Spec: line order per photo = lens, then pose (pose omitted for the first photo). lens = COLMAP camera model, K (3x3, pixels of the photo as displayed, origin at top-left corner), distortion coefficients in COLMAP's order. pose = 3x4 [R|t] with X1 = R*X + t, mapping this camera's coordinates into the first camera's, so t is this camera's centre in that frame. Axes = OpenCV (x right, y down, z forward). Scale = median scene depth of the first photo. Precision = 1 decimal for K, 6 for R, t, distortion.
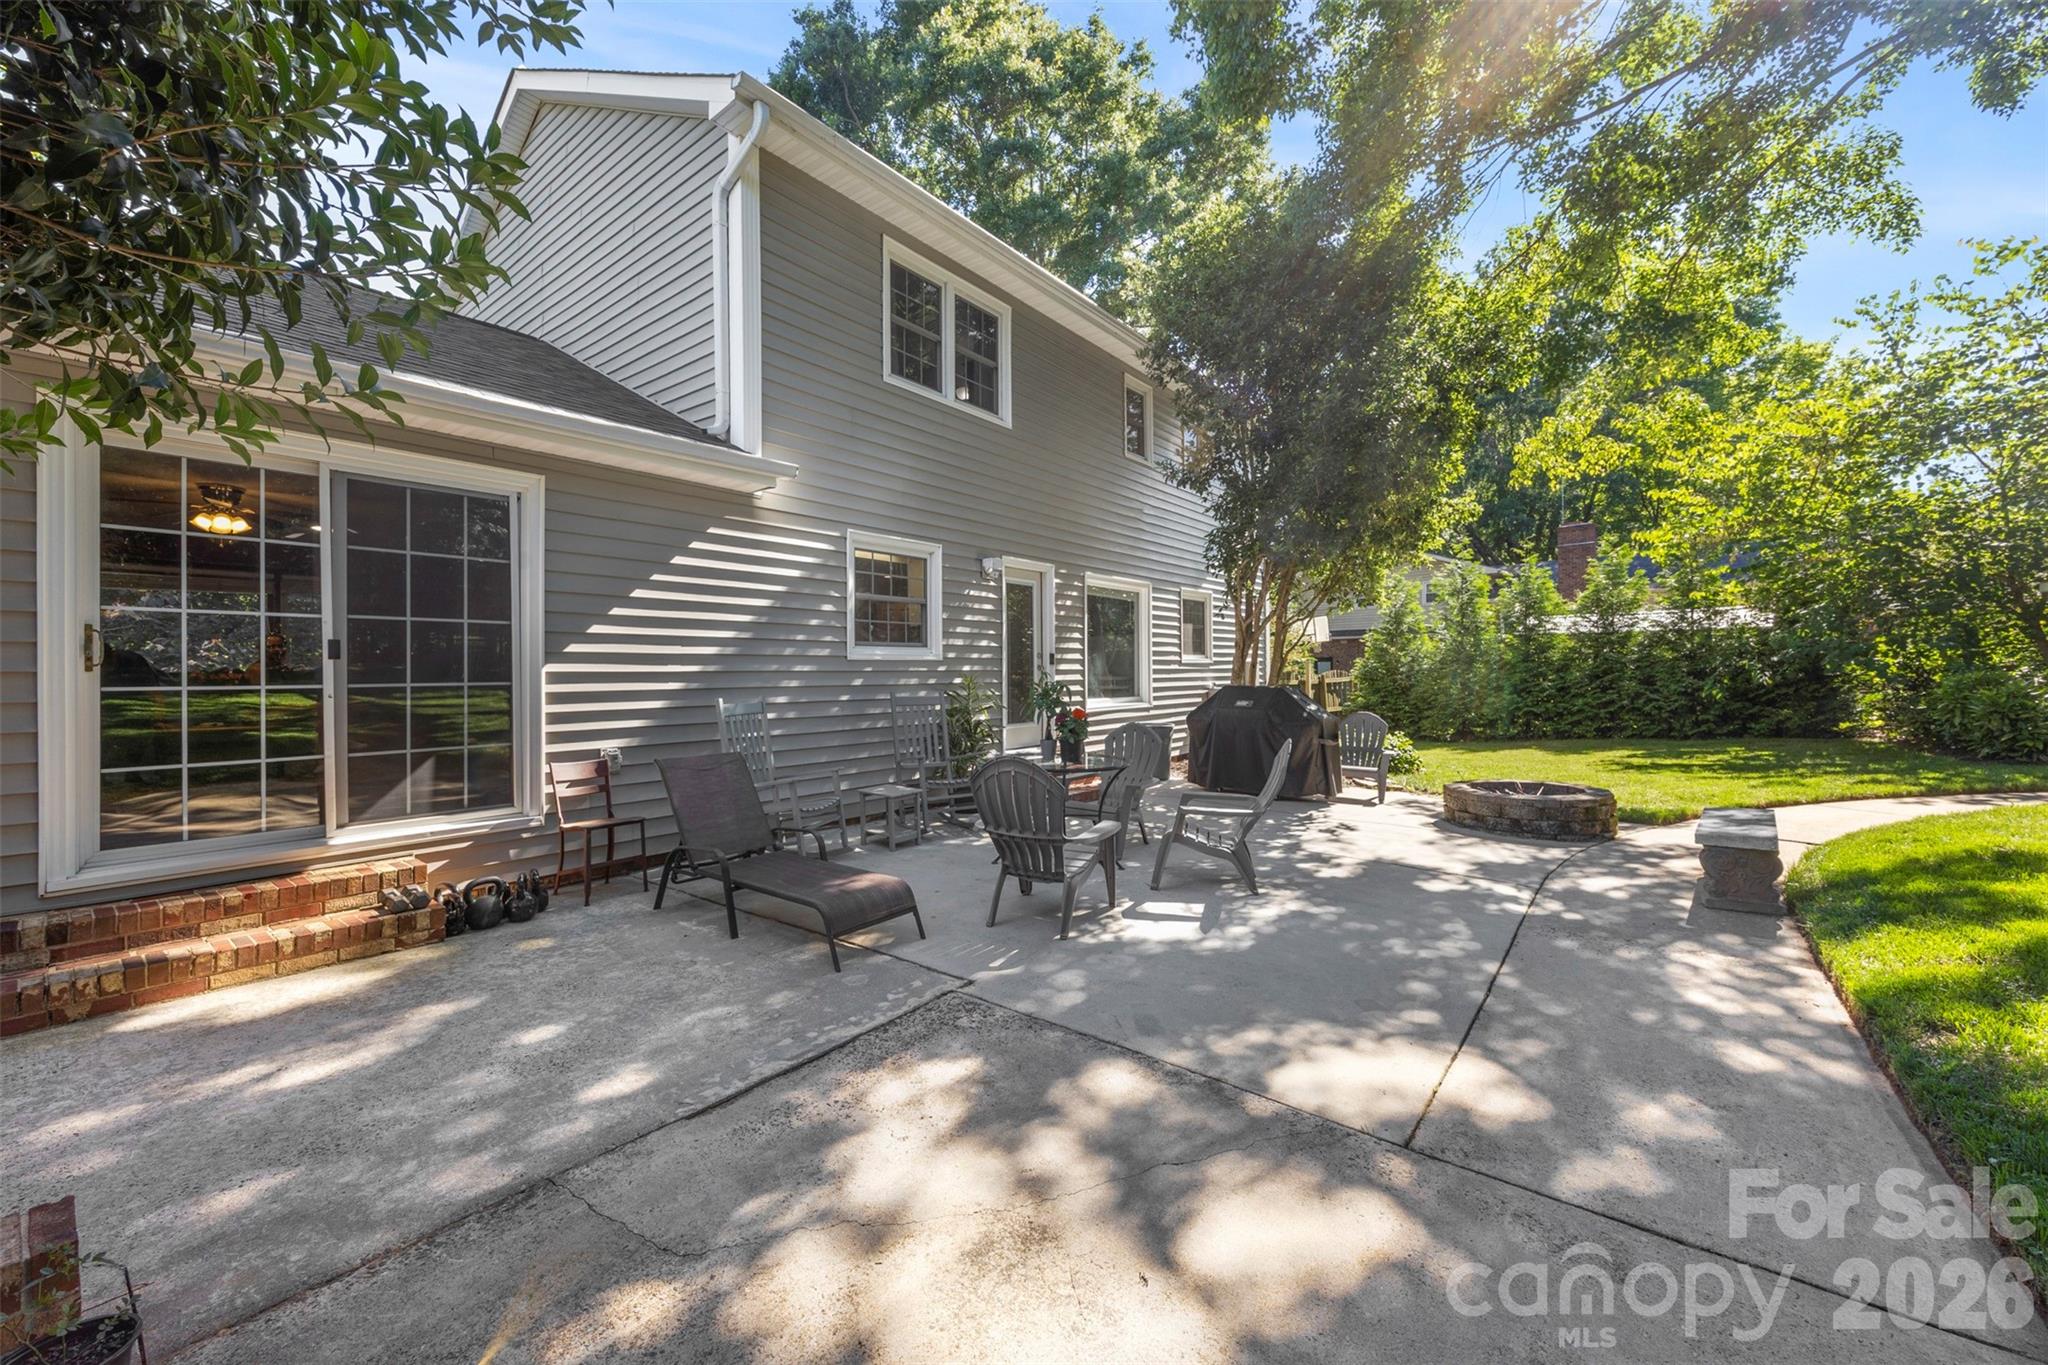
lens RADIAL K [[812.5, 0, 1034.1], [0, 812.5, 664.6], [0, 0, 1]] dist [0.001550, -0.000026]
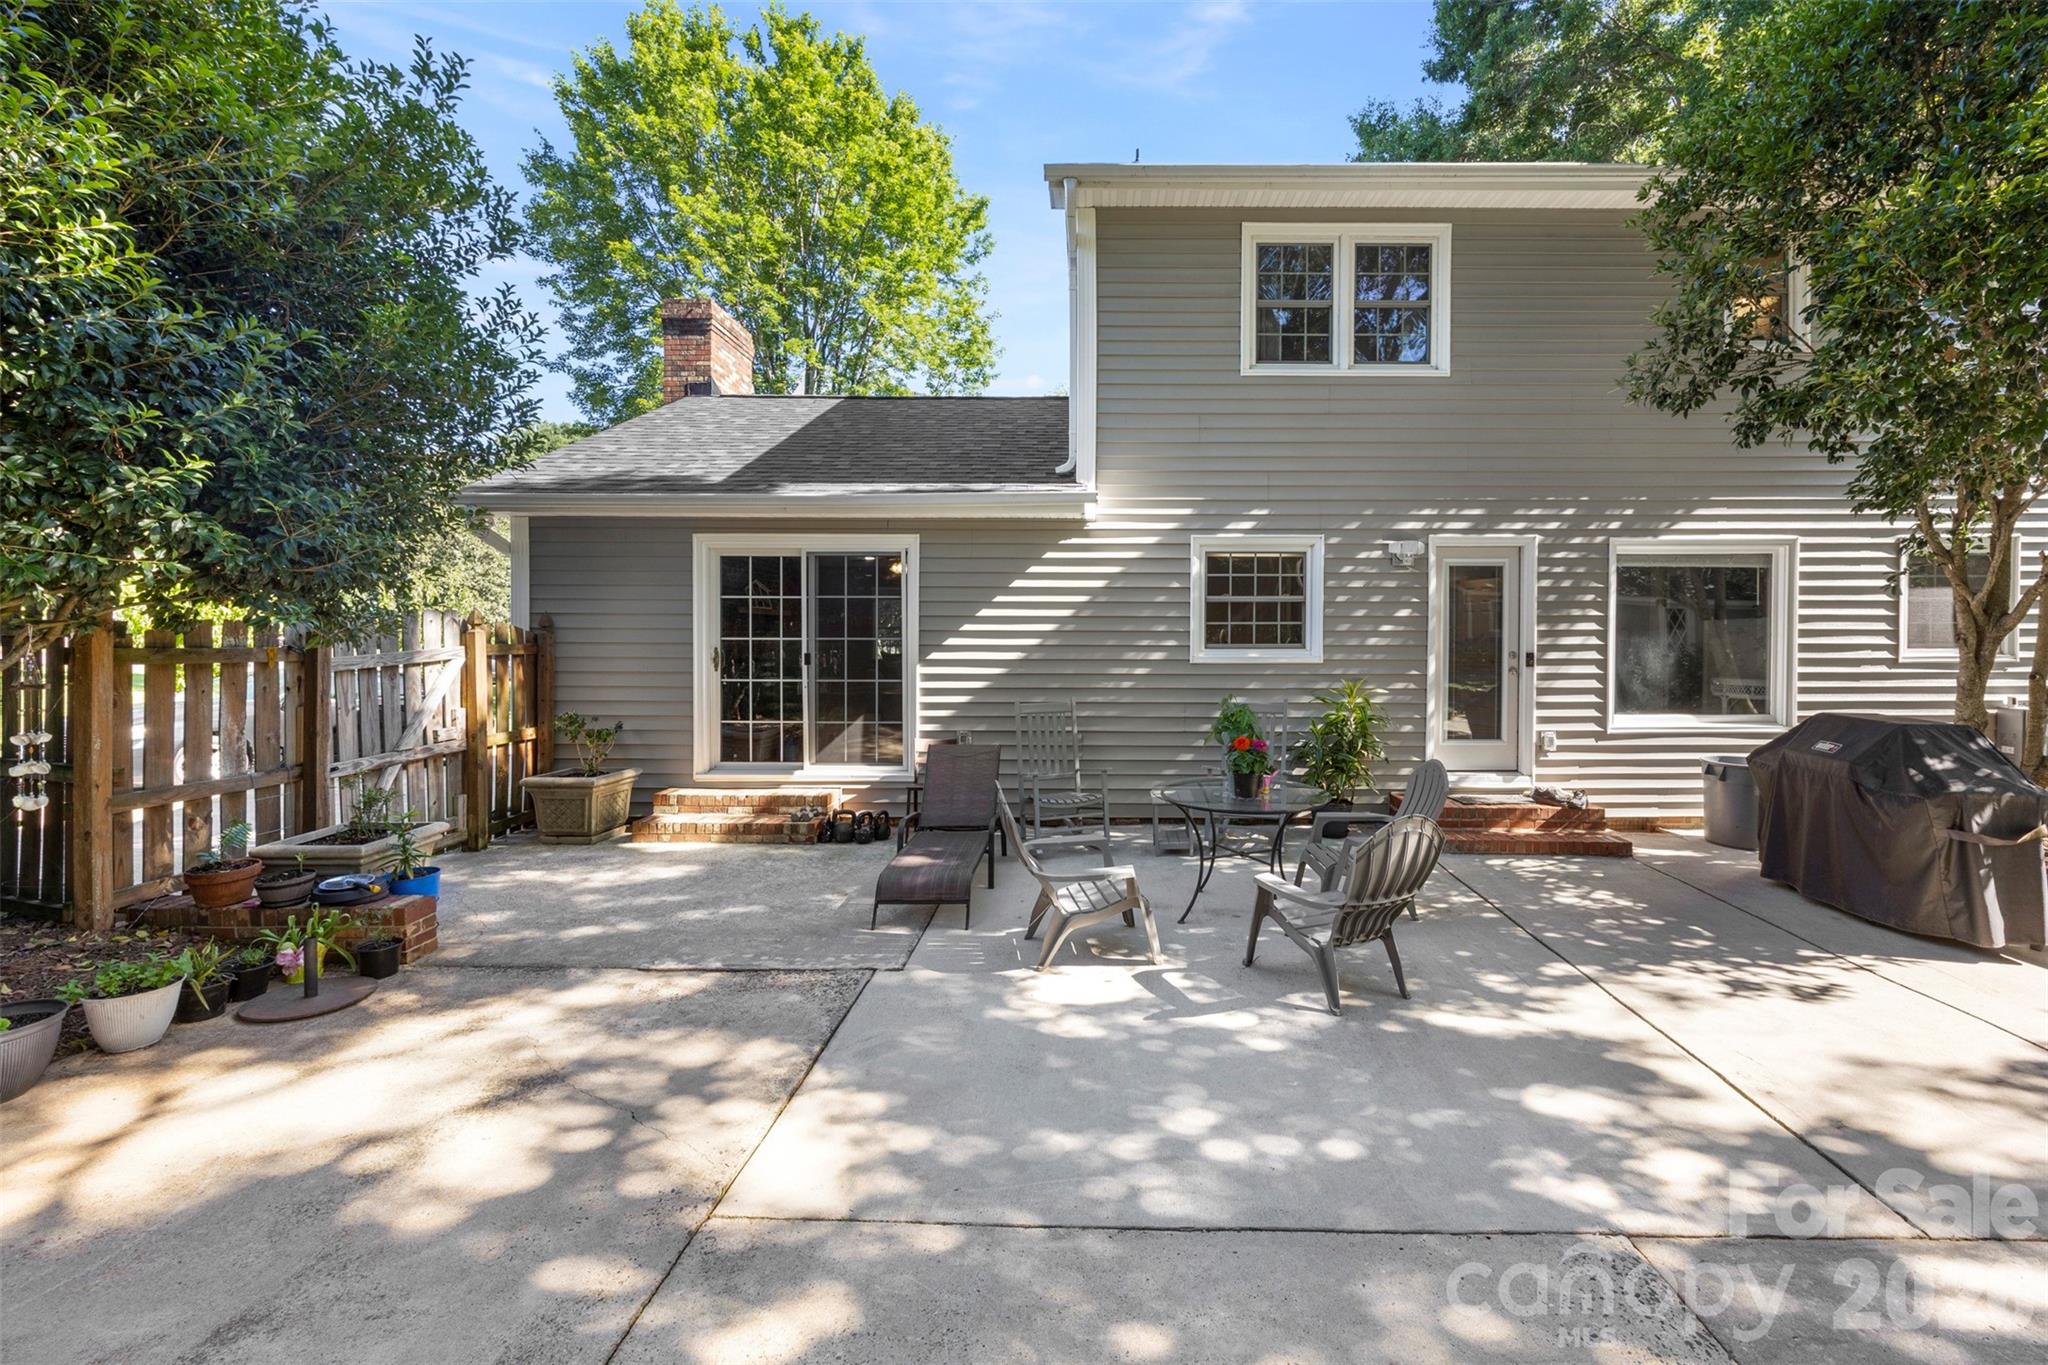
lens RADIAL K [[812.5, 0, 997.1], [0, 812.5, 638.3], [0, 0, 1]] dist [0.001550, -0.000026]
pose [[0.603007, 0.006720, -0.797708, 0.403464], [0.002833, 0.999940, 0.010565, -0.043821], [0.797731, -0.008630, 0.602952, 0.172370]]
